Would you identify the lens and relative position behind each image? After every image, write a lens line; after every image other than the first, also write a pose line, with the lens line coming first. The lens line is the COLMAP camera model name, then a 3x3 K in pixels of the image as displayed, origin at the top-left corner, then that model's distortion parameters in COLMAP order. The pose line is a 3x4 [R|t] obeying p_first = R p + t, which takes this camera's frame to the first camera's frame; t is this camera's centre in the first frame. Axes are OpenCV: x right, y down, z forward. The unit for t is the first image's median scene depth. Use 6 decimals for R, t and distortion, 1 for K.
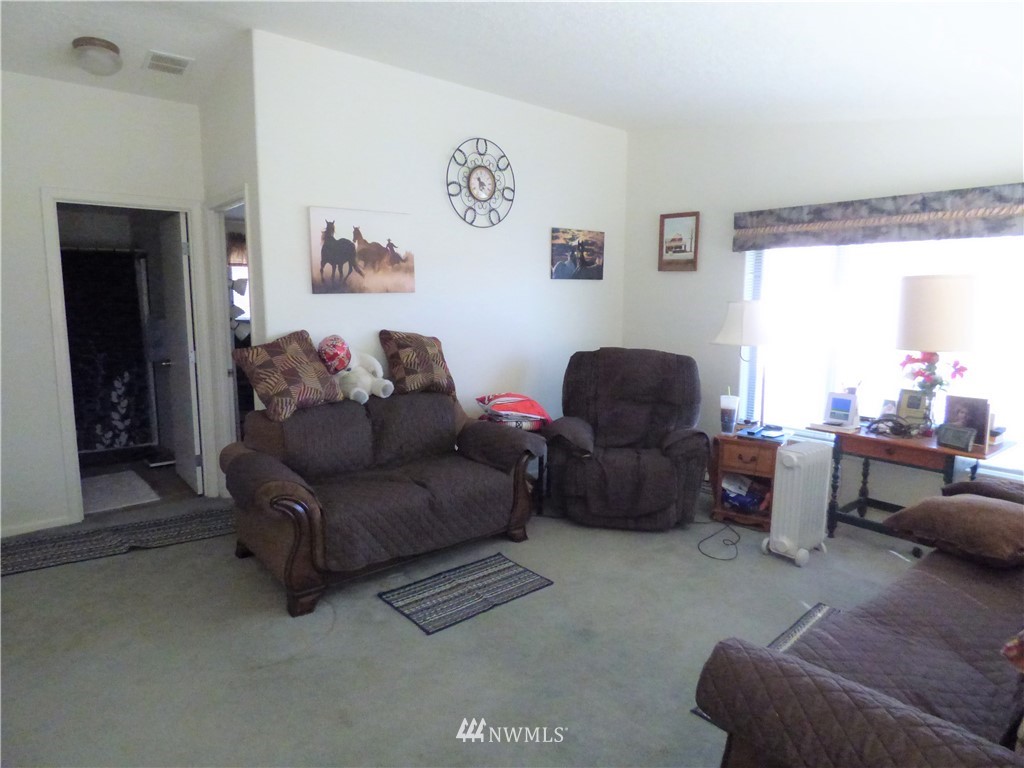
lens RADIAL K [[615.1, 0, 517.6], [0, 615.1, 386.3], [0, 0, 1]] dist [0.020124, -0.005371]
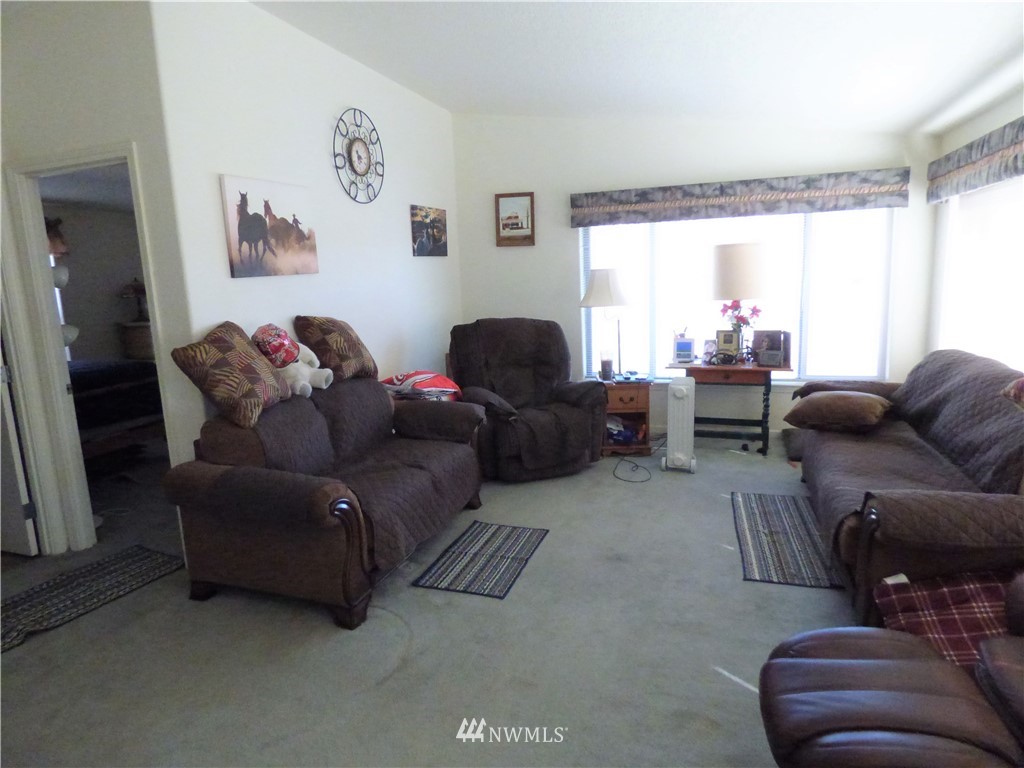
lens RADIAL K [[615.1, 0, 509.4], [0, 615.1, 381.6], [0, 0, 1]] dist [0.020124, -0.005371]
pose [[0.862667, -0.127802, 0.489359, -0.424507], [0.117718, 0.991712, 0.051479, -0.006501], [-0.491882, 0.013197, 0.870562, 0.067003]]
